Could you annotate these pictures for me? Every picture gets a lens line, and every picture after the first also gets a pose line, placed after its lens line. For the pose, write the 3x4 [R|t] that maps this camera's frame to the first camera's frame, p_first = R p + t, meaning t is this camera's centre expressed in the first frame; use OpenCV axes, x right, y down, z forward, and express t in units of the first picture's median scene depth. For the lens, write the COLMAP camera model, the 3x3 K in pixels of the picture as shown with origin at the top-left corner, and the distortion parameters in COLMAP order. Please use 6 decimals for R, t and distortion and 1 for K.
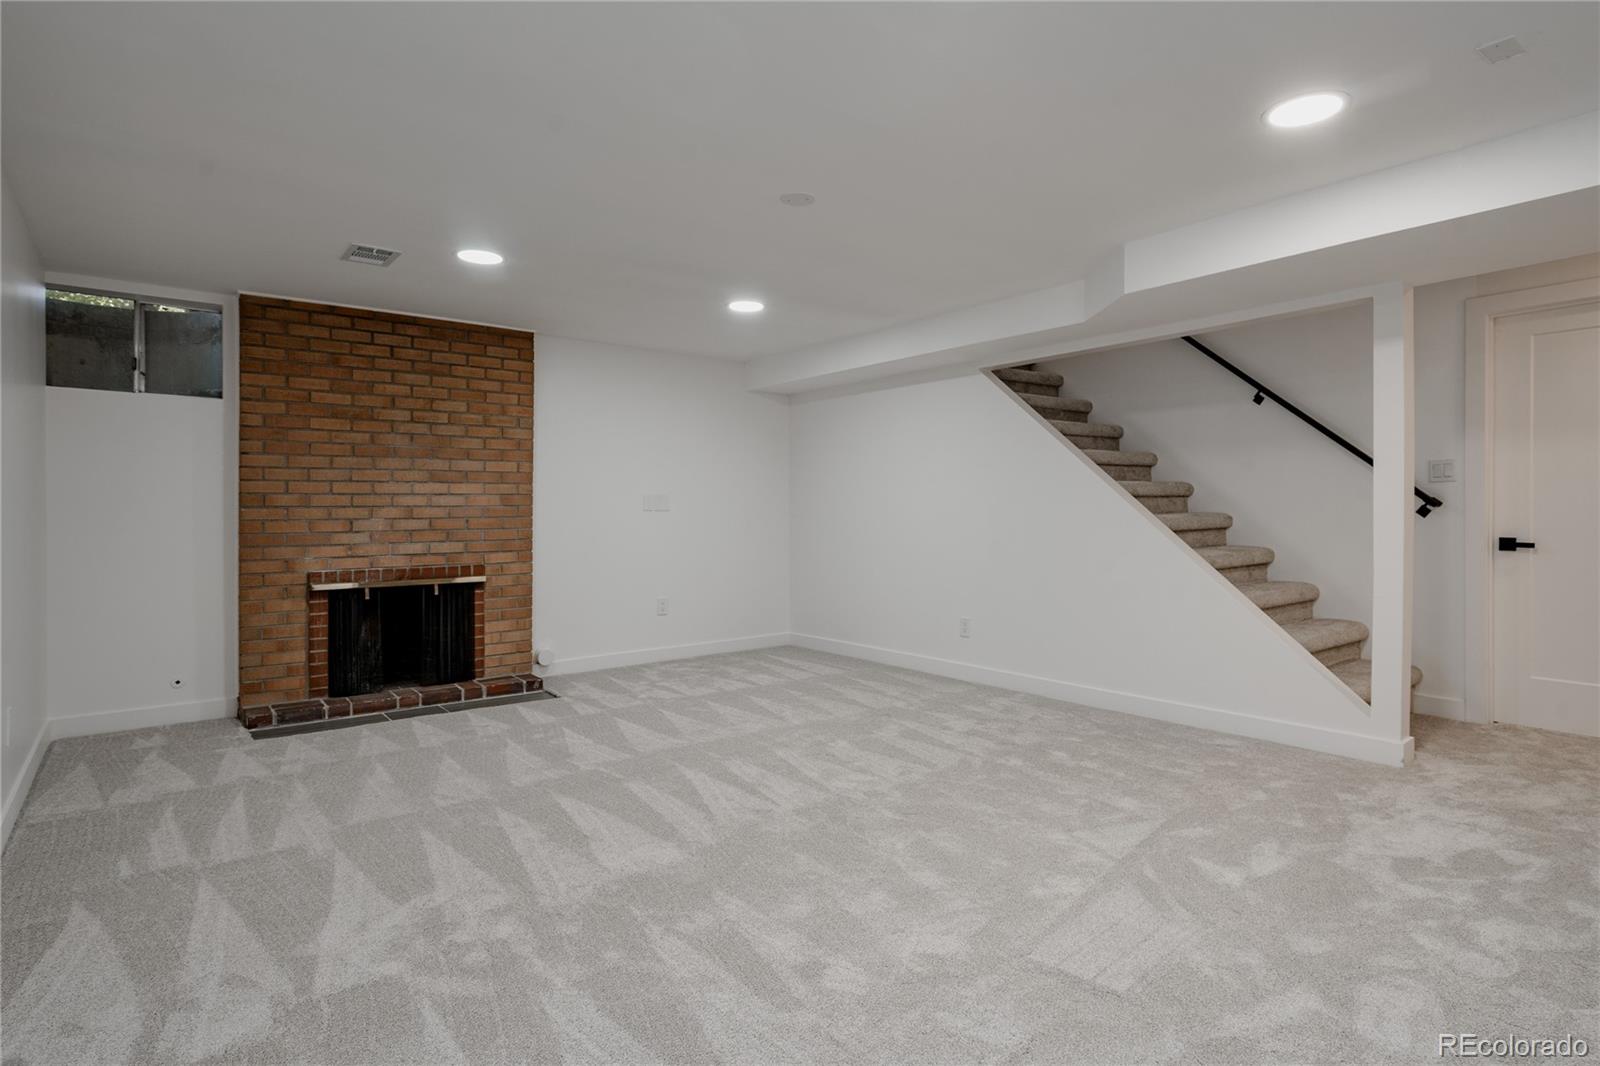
lens RADIAL K [[845.0, 0, 800.6], [0, 845.0, 525.5], [0, 0, 1]] dist [0.004698, 0.000131]
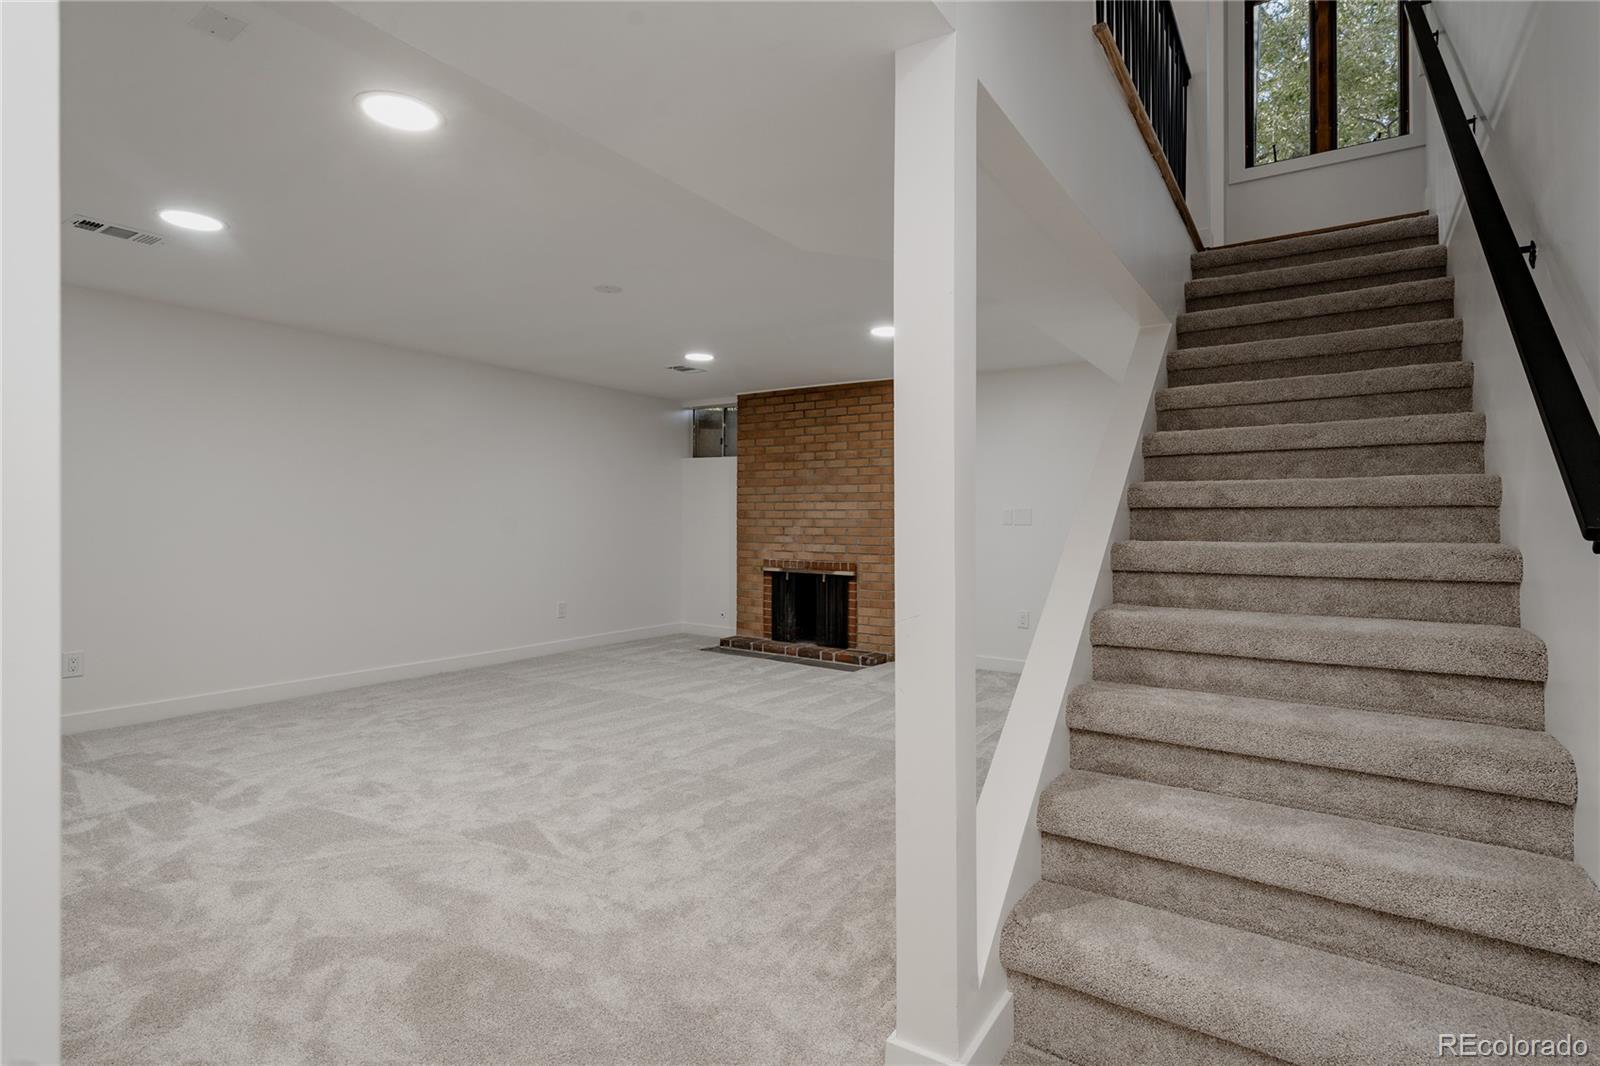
lens RADIAL K [[766.2, 0, 801.2], [0, 766.2, 522.2], [0, 0, 1]] dist [-0.001031, -0.000009]
pose [[0.312593, 0.010715, -0.949827, 0.778930], [-0.029127, 0.999574, 0.001690, -0.018262], [0.949441, 0.027138, 0.312772, 0.576732]]
